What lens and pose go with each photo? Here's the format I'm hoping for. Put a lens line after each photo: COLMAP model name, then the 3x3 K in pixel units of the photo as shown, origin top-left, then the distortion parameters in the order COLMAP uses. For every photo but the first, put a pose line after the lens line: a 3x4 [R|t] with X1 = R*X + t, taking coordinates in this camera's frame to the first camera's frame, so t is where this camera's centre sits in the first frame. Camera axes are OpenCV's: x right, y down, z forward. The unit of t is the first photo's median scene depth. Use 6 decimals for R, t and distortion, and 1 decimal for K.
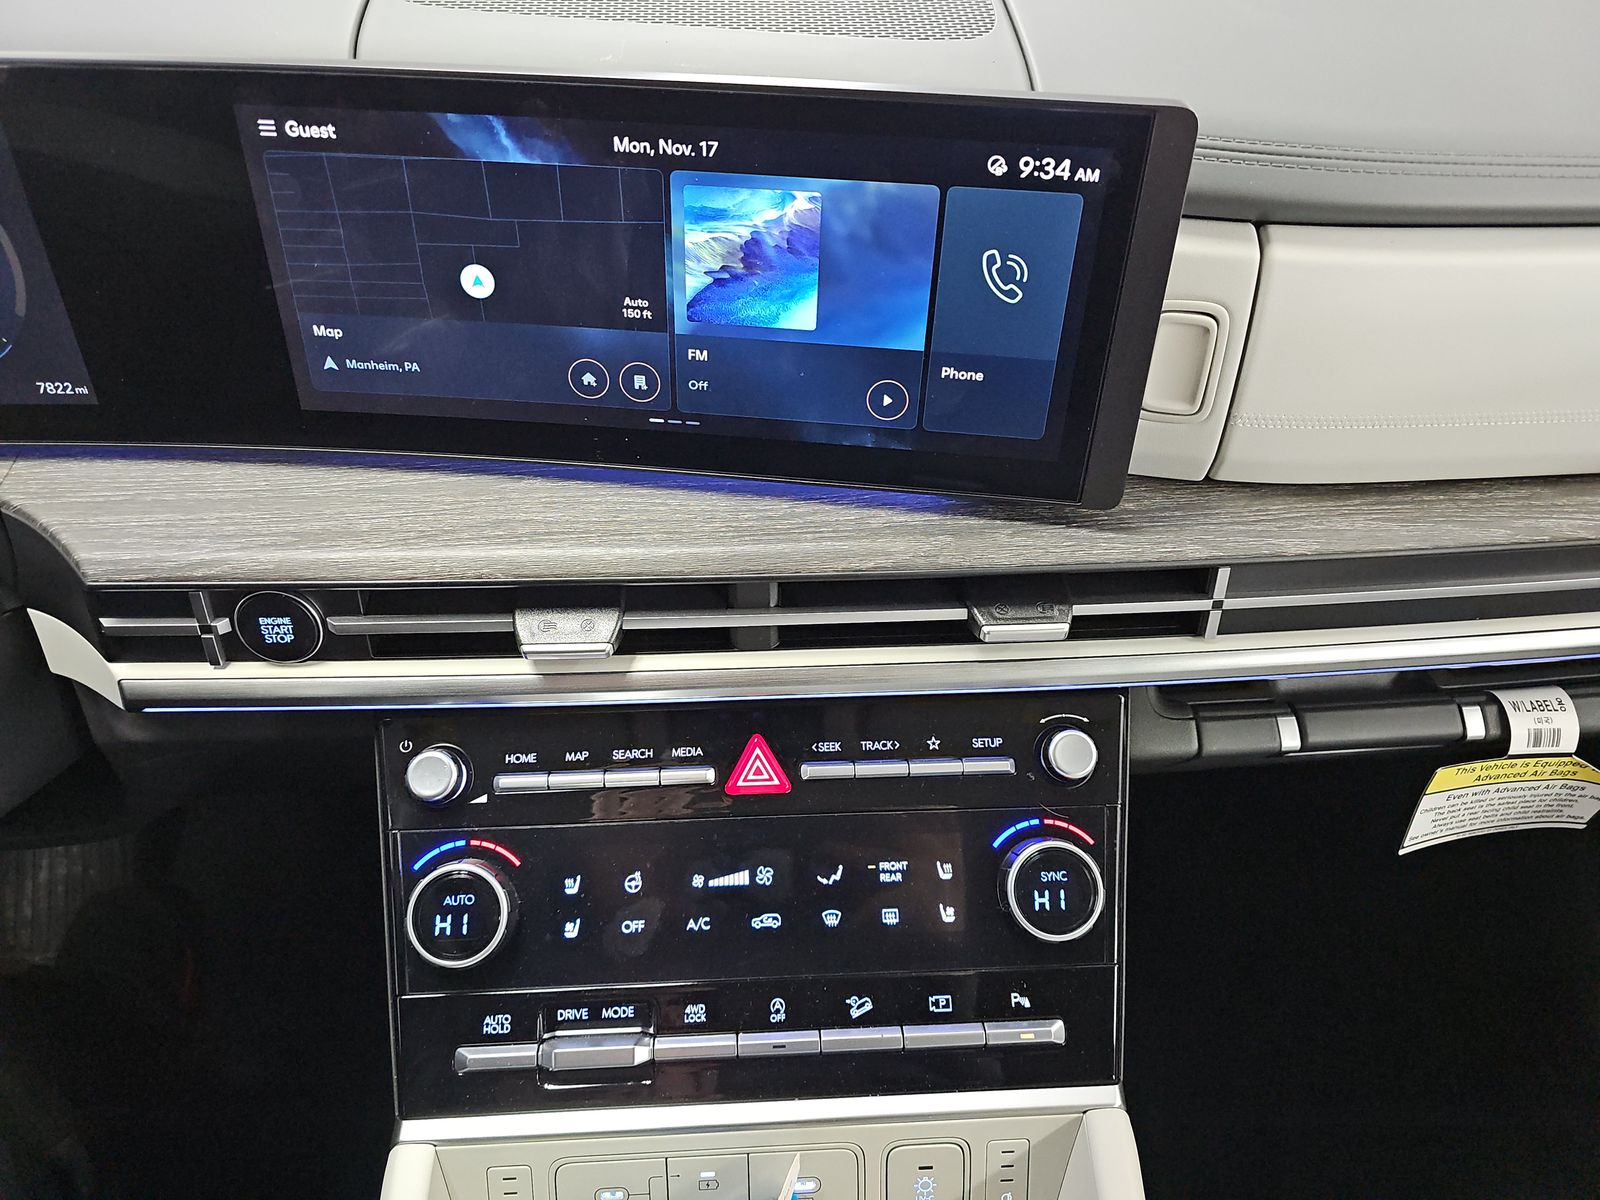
lens RADIAL K [[1045.7, 0, 800.0], [0, 1045.7, 600.0], [0, 0, 1]] dist [0.038801, -0.082149]
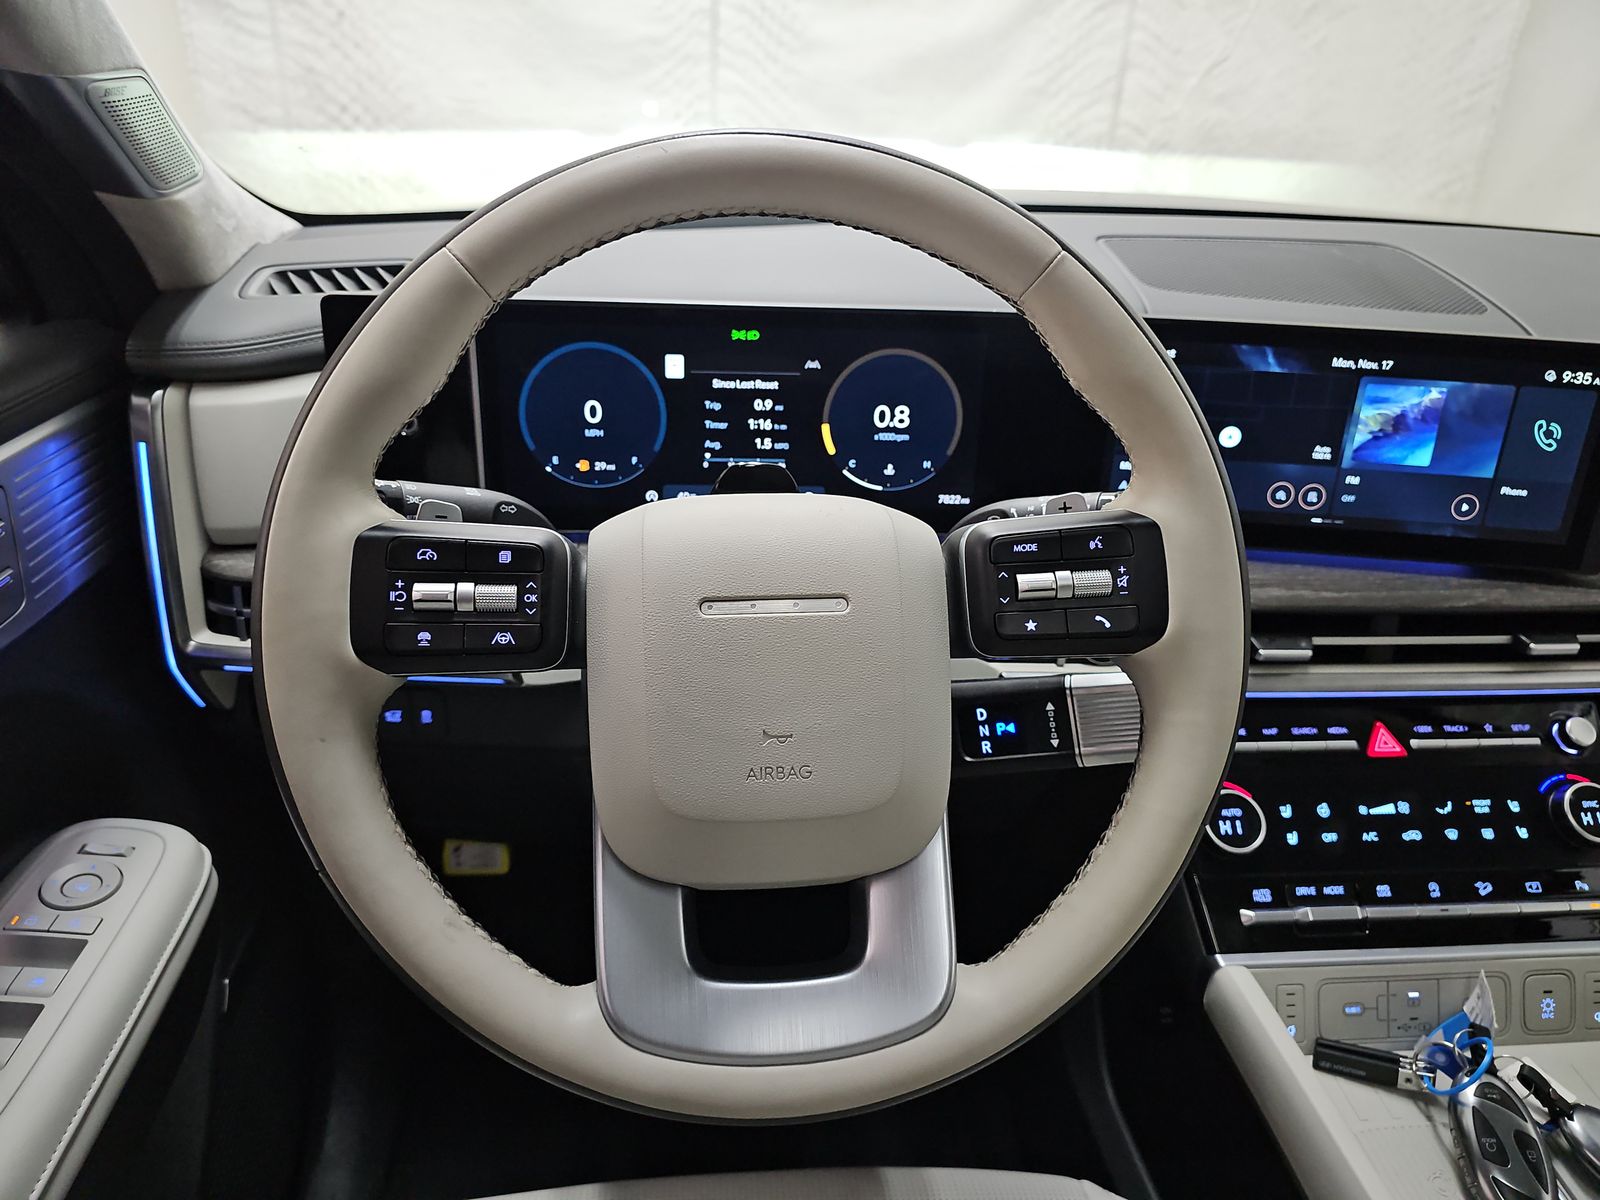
lens RADIAL K [[1082.4, 0, 797.3], [0, 1082.4, 616.1], [0, 0, 1]] dist [0.035790, -0.045348]
pose [[0.999386, 0.006961, 0.034325, -1.038568], [0.000534, 0.976906, -0.213671, 0.349582], [-0.035020, 0.213558, 0.976303, -0.626186]]
